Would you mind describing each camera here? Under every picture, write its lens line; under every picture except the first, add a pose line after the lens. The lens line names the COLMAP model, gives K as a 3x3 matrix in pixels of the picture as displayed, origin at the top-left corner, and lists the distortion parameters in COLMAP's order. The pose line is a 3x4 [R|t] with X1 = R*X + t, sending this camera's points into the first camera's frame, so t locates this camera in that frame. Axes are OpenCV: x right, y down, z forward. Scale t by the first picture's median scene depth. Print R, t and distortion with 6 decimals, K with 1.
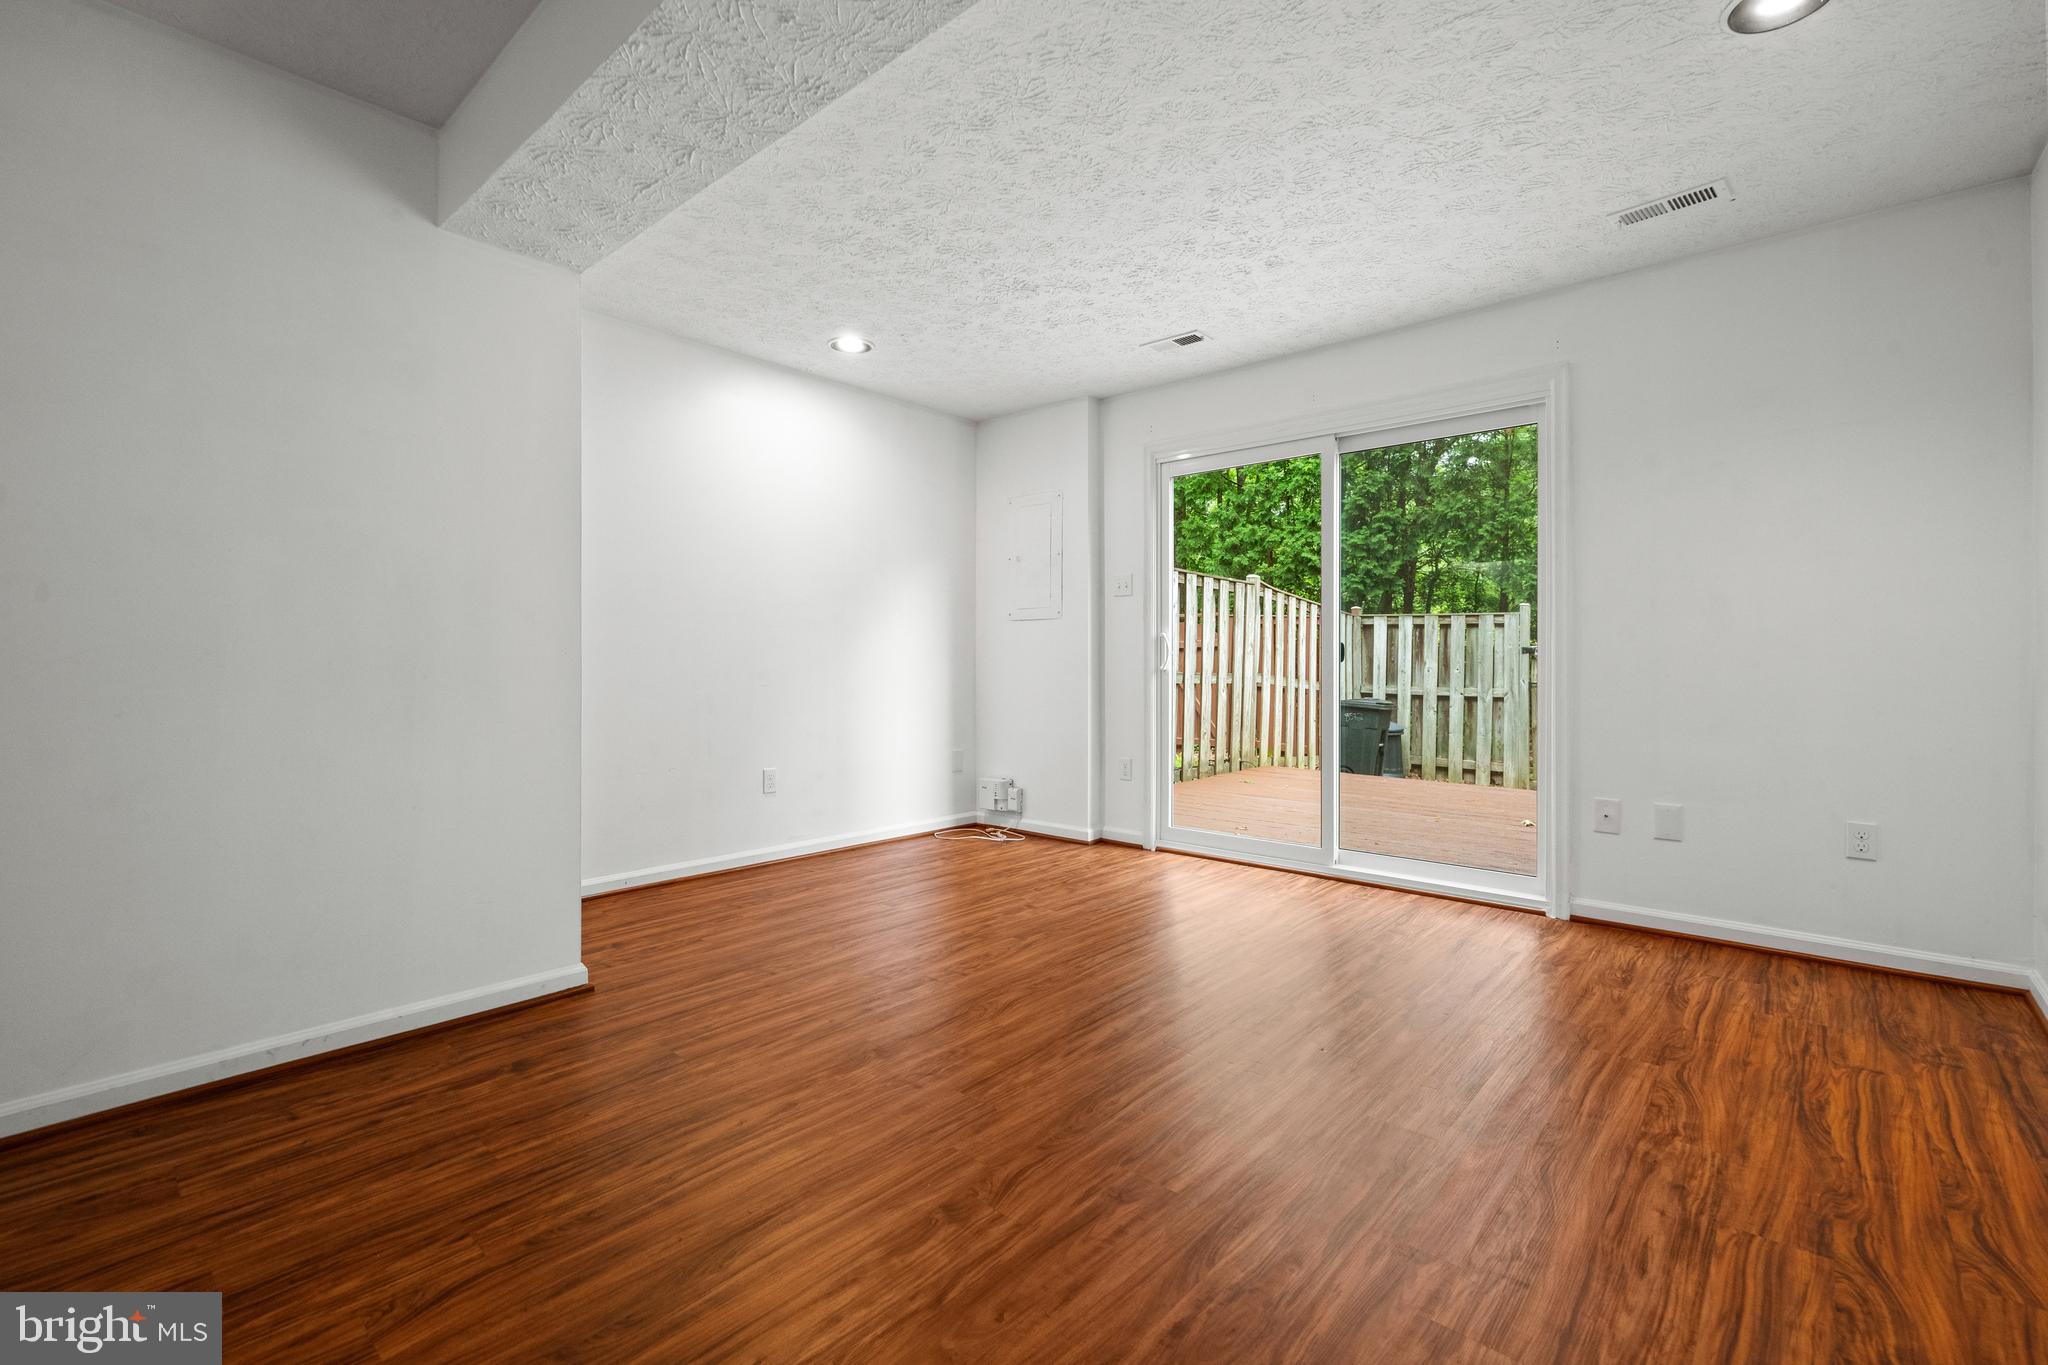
lens RADIAL K [[887.7, 0, 1015.0], [0, 887.7, 671.9], [0, 0, 1]] dist [0.001613, 0.000343]
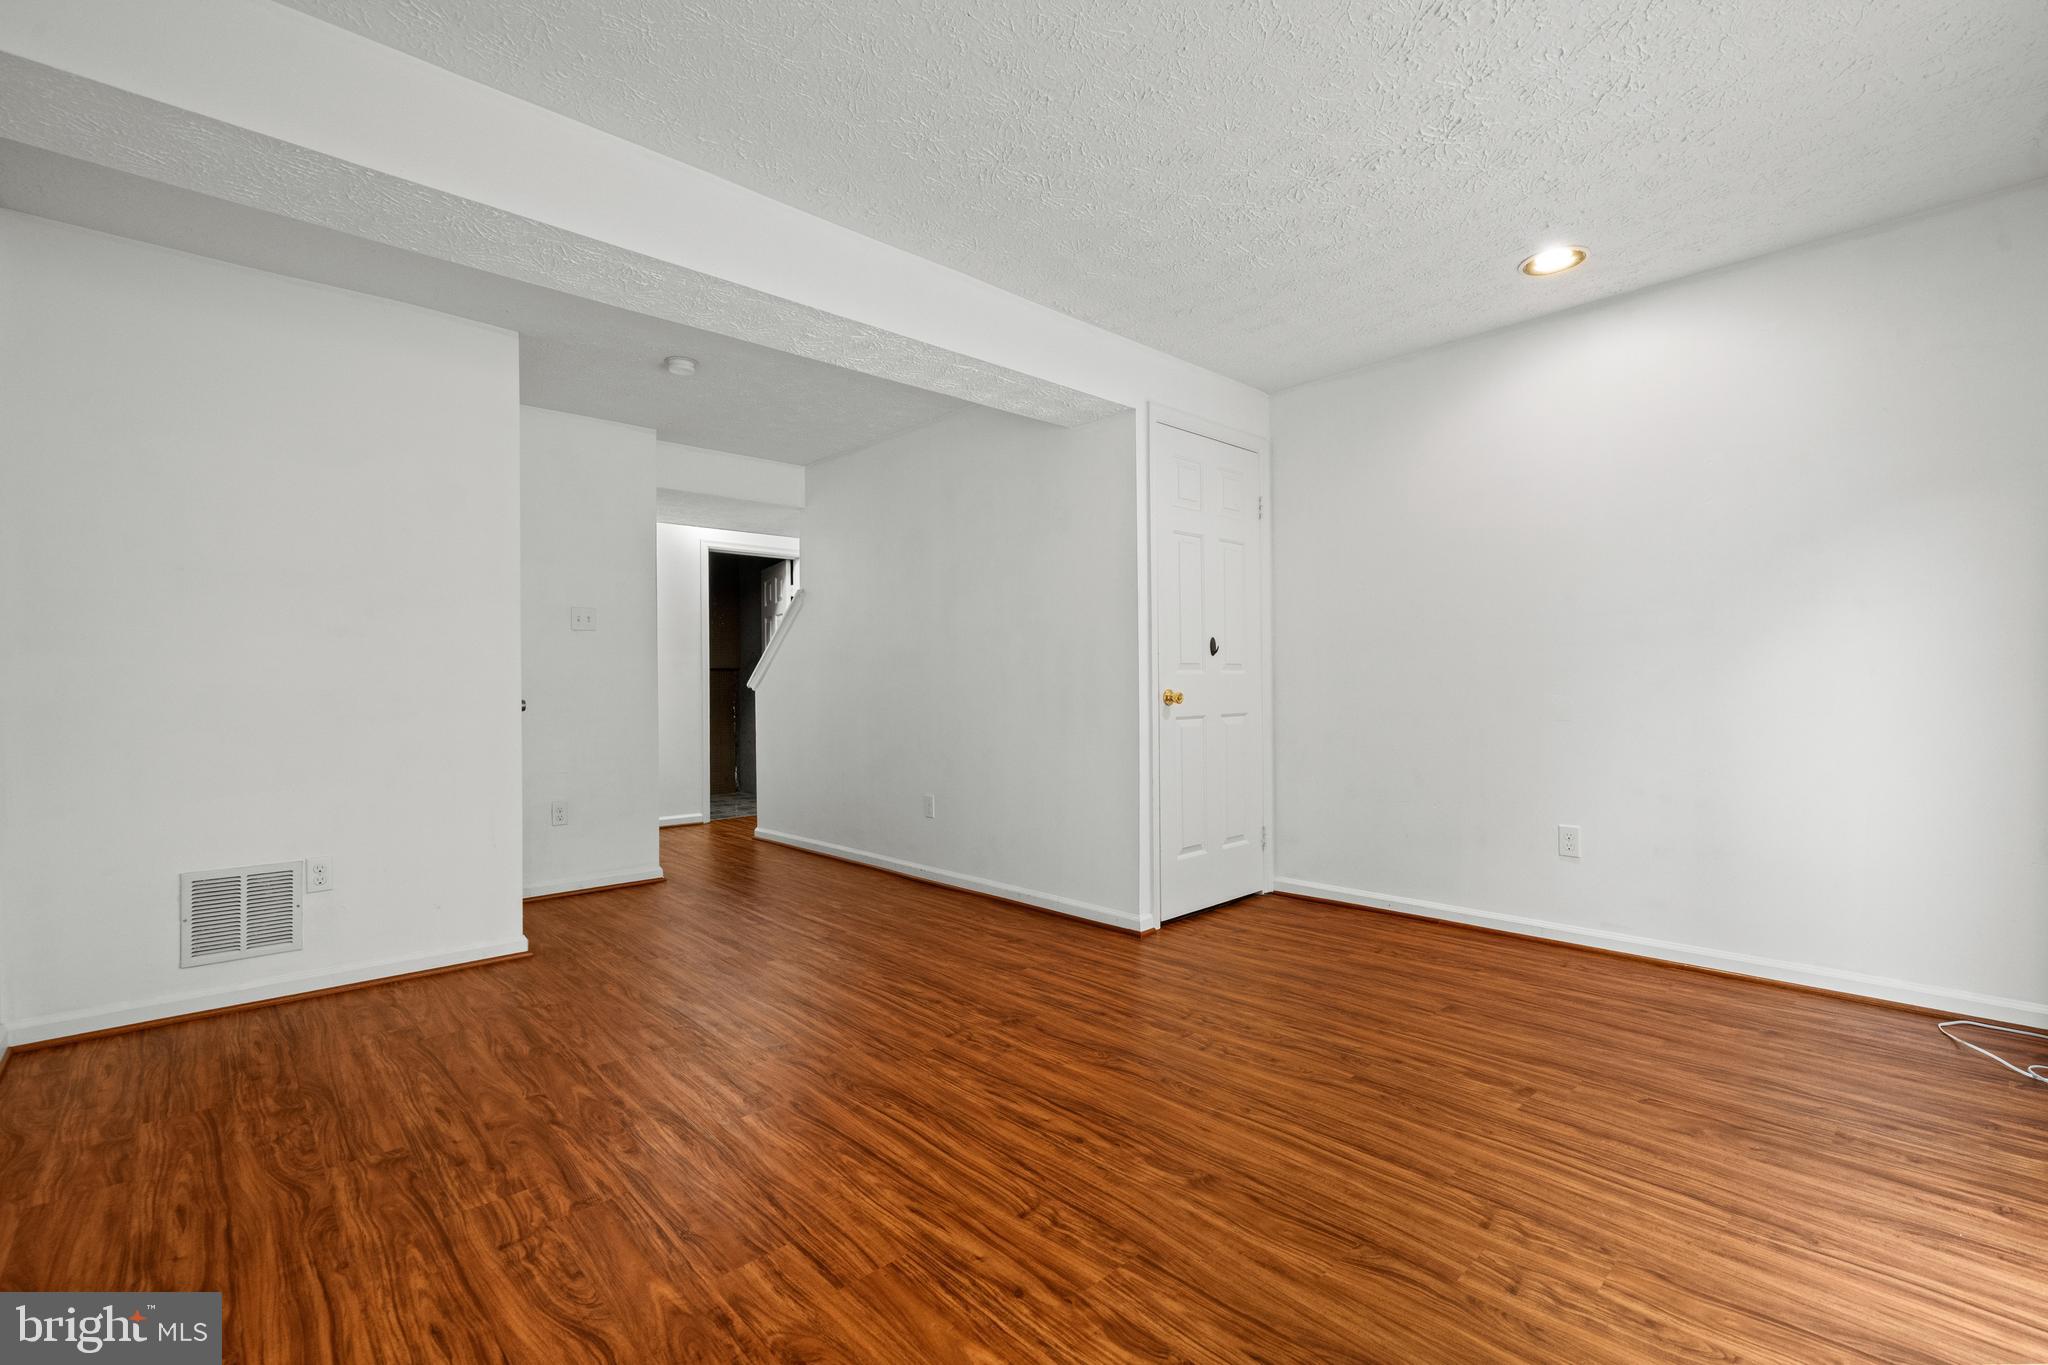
lens RADIAL K [[887.7, 0, 1019.0], [0, 887.7, 685.6], [0, 0, 1]] dist [0.001613, 0.000343]
pose [[-0.083940, -0.000696, -0.996471, 0.827799], [-0.000727, 1.000000, -0.000637, -0.021113], [0.996471, 0.000671, -0.083941, 0.875117]]
